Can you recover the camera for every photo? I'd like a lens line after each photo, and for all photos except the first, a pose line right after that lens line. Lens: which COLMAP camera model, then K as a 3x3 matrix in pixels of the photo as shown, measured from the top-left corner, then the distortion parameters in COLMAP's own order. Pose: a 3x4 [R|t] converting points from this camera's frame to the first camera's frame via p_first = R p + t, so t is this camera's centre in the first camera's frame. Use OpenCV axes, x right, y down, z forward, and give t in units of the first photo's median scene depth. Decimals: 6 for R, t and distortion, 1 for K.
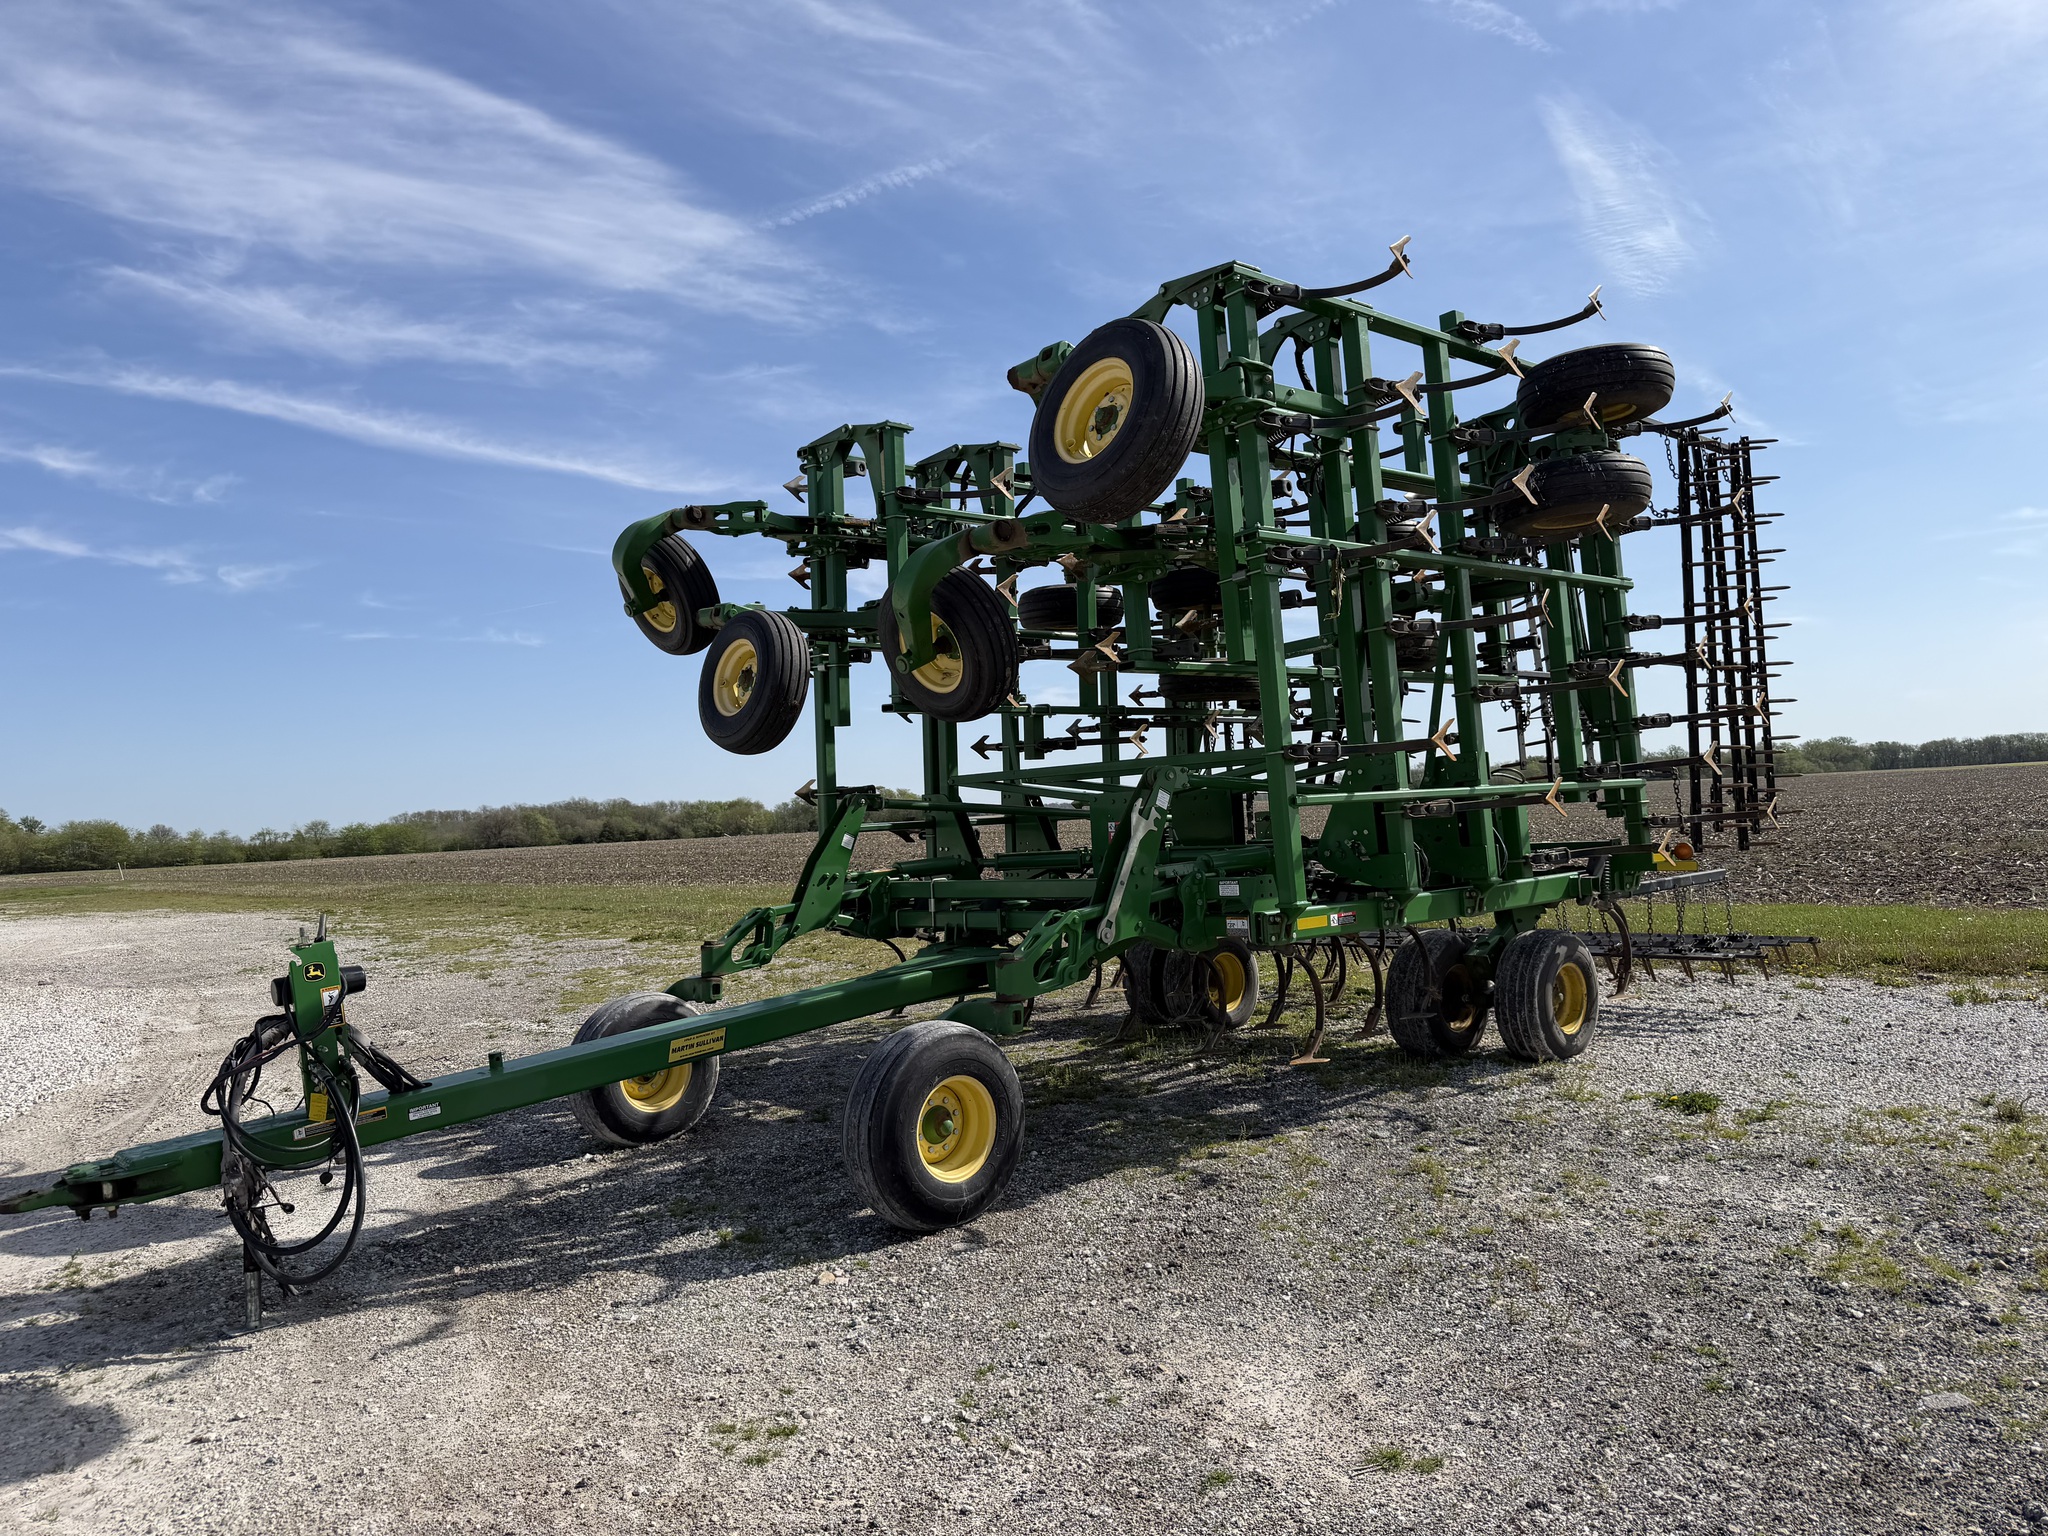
lens RADIAL K [[1445.5, 0, 1019.6], [0, 1445.5, 782.7], [0, 0, 1]] dist [0.017176, -0.027474]
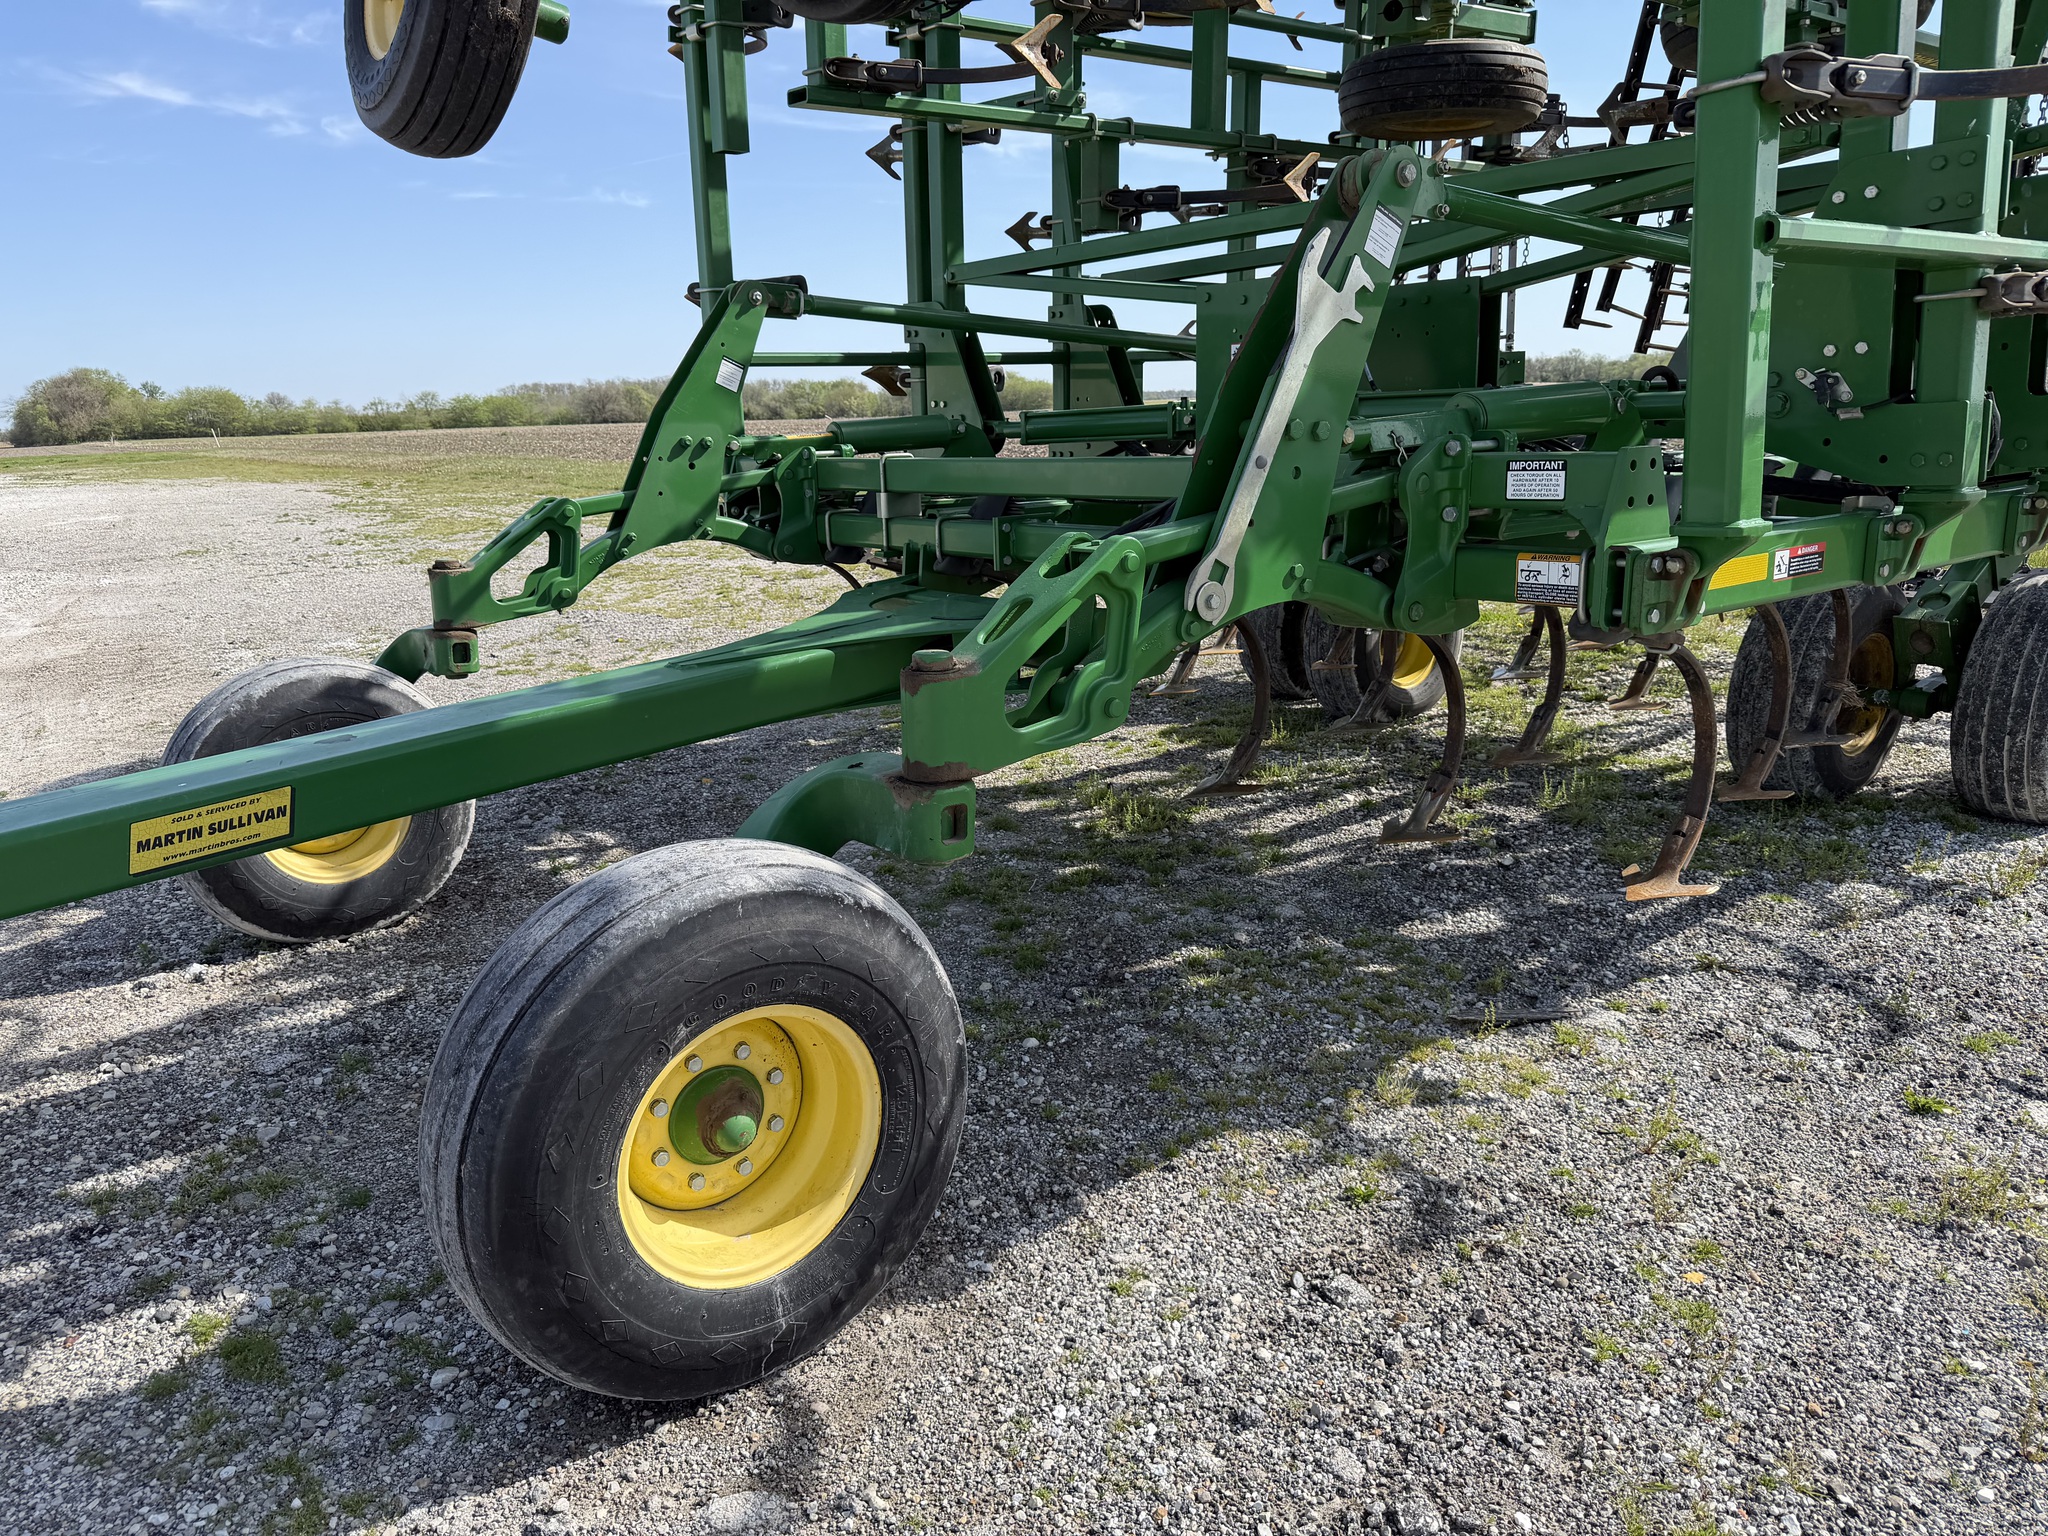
lens RADIAL K [[1445.5, 0, 980.3], [0, 1445.5, 777.4], [0, 0, 1]] dist [0.017176, -0.027474]
pose [[0.994651, 0.042279, -0.094245, 0.026071], [-0.014704, 0.961058, 0.275955, 0.032419], [0.102242, -0.273093, 0.956539, 0.430727]]
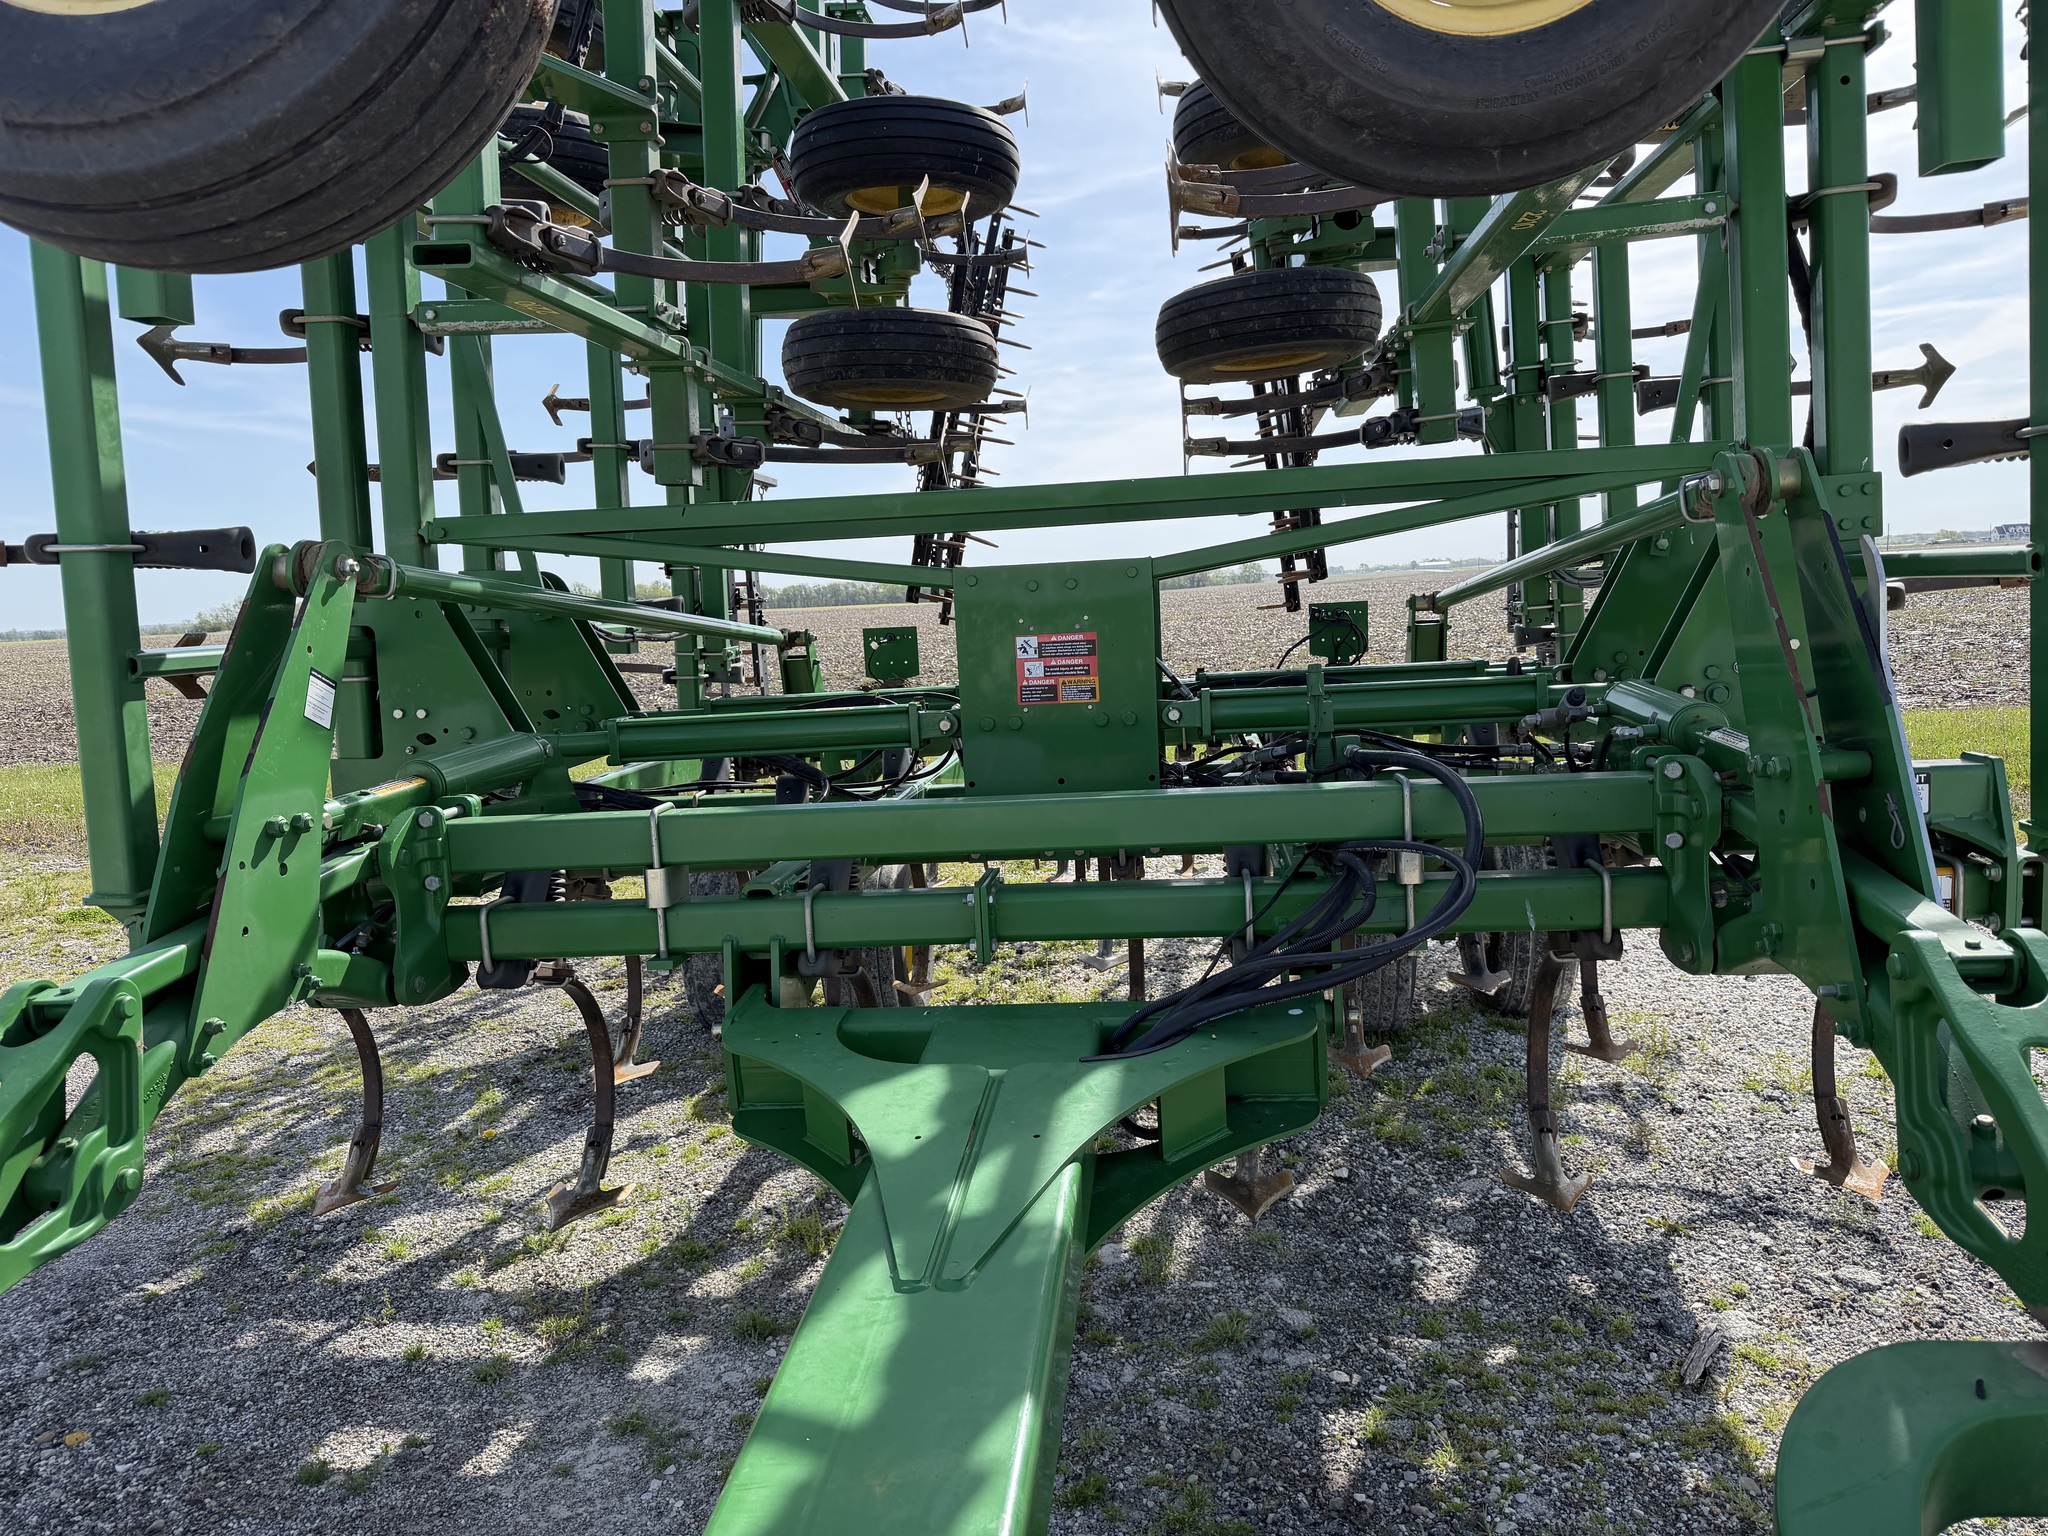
lens RADIAL K [[1445.5, 0, 1005.0], [0, 1445.5, 765.9], [0, 0, 1]] dist [0.017176, -0.027474]
pose [[0.753061, -0.060950, 0.655121, -0.195136], [-0.005321, 0.995103, 0.098698, 0.022441], [-0.657929, -0.077812, 0.749049, 0.637826]]
